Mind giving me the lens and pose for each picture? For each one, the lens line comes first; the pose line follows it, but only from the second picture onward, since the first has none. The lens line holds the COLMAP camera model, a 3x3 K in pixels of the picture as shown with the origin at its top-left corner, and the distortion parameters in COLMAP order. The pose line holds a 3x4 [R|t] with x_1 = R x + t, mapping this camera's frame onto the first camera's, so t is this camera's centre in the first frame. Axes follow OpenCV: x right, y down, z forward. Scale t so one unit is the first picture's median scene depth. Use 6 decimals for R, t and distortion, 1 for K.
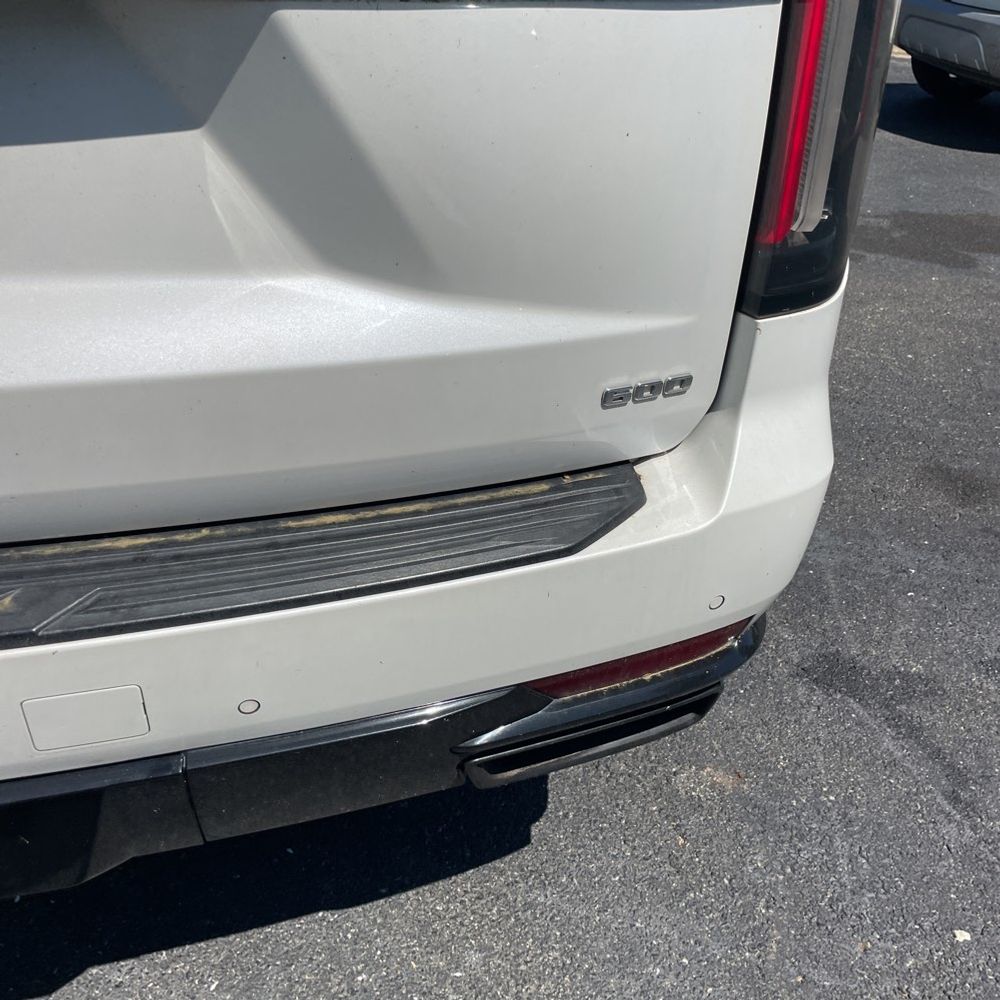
lens RADIAL K [[1017.3, 0, 489.6], [0, 1017.3, 484.9], [0, 0, 1]] dist [0.093109, -0.145614]
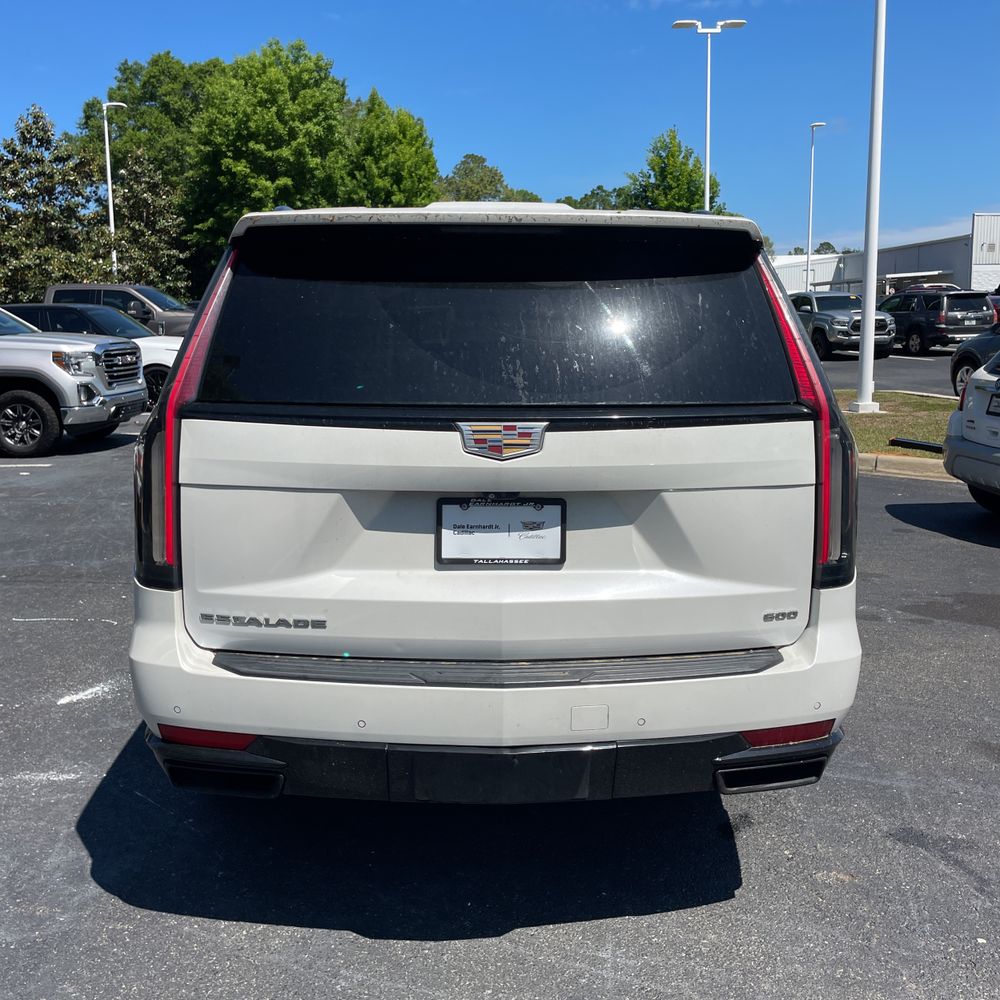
lens RADIAL K [[1017.3, 0, 489.6], [0, 1017.3, 484.9], [0, 0, 1]] dist [0.093109, -0.145614]
pose [[0.994118, -0.016321, -0.107061, -0.175701], [-0.025777, 0.924505, -0.380297, 0.358372], [0.105186, 0.380820, 0.918647, -0.949913]]
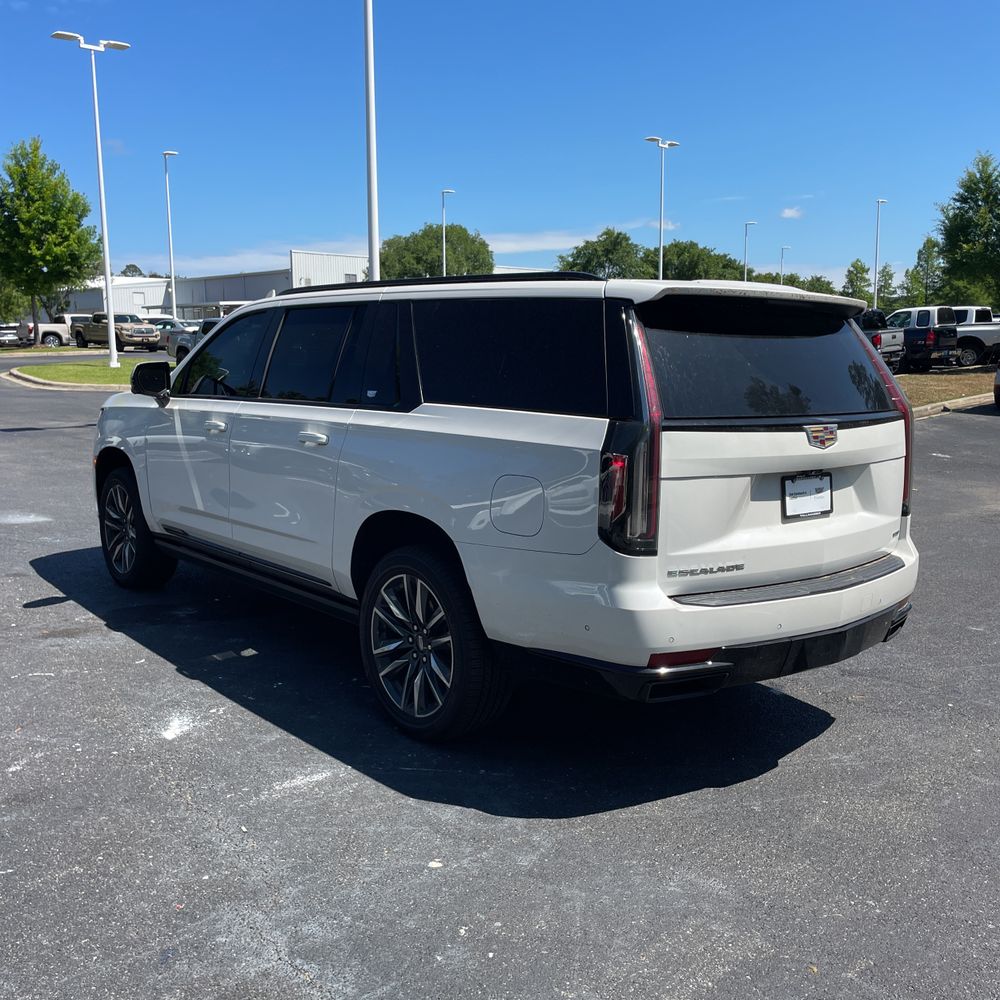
lens RADIAL K [[1014.2, 0, 497.6], [0, 1014.2, 498.7], [0, 0, 1]] dist [0.100698, -0.149360]
pose [[0.851030, -0.095466, 0.516366, -2.208782], [0.284327, 0.910492, -0.300271, 0.362865], [-0.441482, 0.402357, 0.801999, -1.122140]]
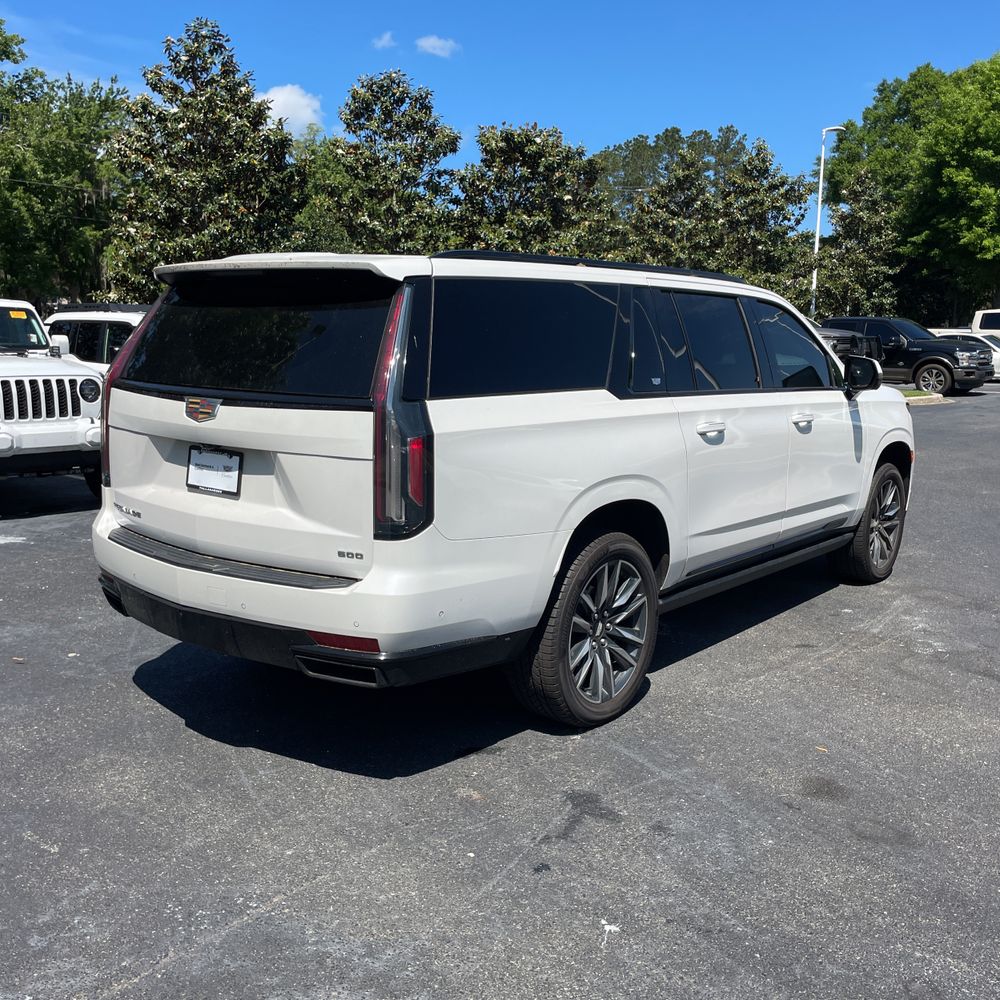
lens RADIAL K [[1017.3, 0, 489.6], [0, 1017.3, 484.9], [0, 0, 1]] dist [0.093109, -0.145614]
pose [[0.683601, 0.081706, -0.725268, 1.834161], [-0.370383, 0.895086, -0.248268, 0.218054], [0.628893, 0.438343, 0.642144, -0.608477]]
